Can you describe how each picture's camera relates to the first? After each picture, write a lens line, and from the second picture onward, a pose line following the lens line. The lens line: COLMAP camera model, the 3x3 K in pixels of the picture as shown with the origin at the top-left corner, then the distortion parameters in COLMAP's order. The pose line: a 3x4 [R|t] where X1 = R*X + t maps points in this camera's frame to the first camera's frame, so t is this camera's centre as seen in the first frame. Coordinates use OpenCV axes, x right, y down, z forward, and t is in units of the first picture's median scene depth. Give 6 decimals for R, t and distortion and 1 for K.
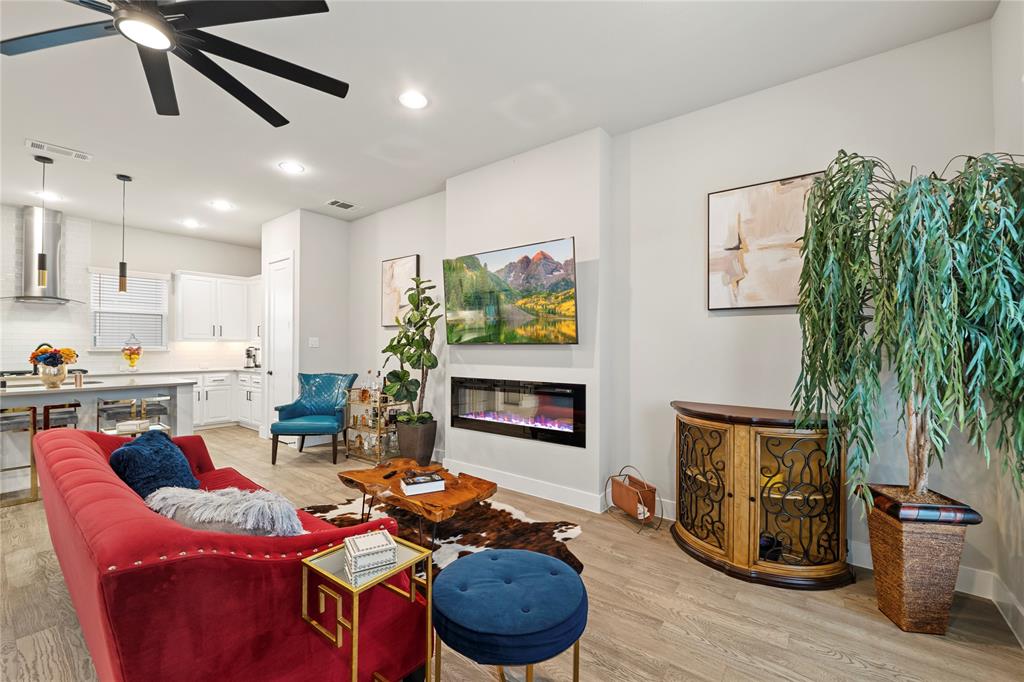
lens RADIAL K [[418.4, 0, 509.6], [0, 418.4, 342.9], [0, 0, 1]] dist [-0.004917, -0.000513]
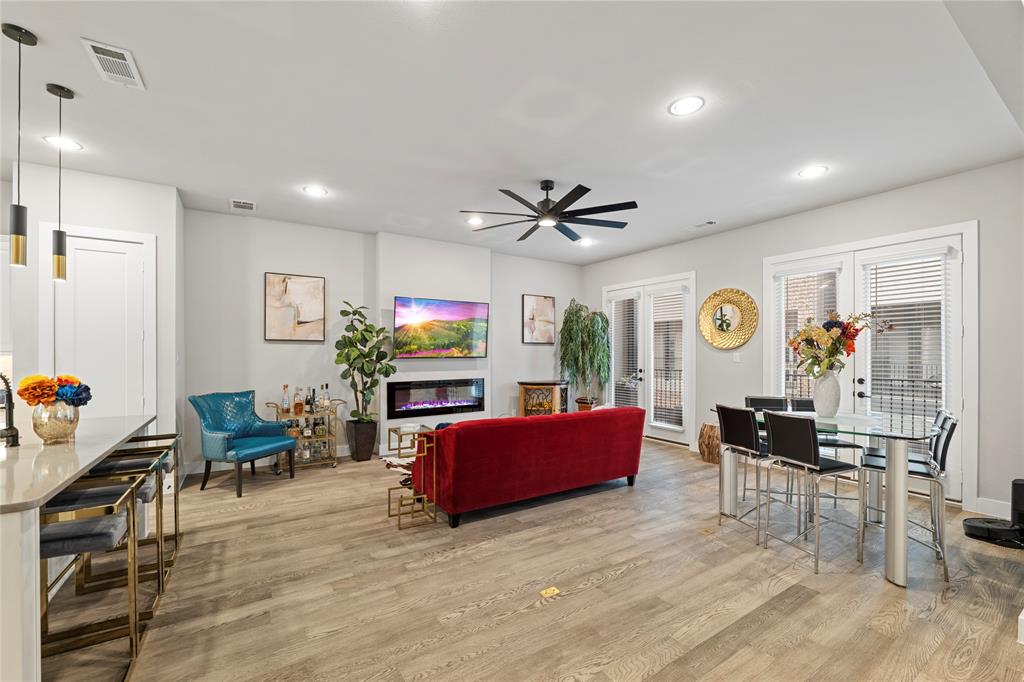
lens RADIAL K [[418.4, 0, 508.9], [0, 418.4, 349.9], [0, 0, 1]] dist [-0.004917, -0.000513]
pose [[0.342792, 0.003111, 0.939406, -1.469775], [-0.008928, 0.999960, -0.000054, -0.030454], [-0.939369, -0.008369, 0.342806, 0.206489]]
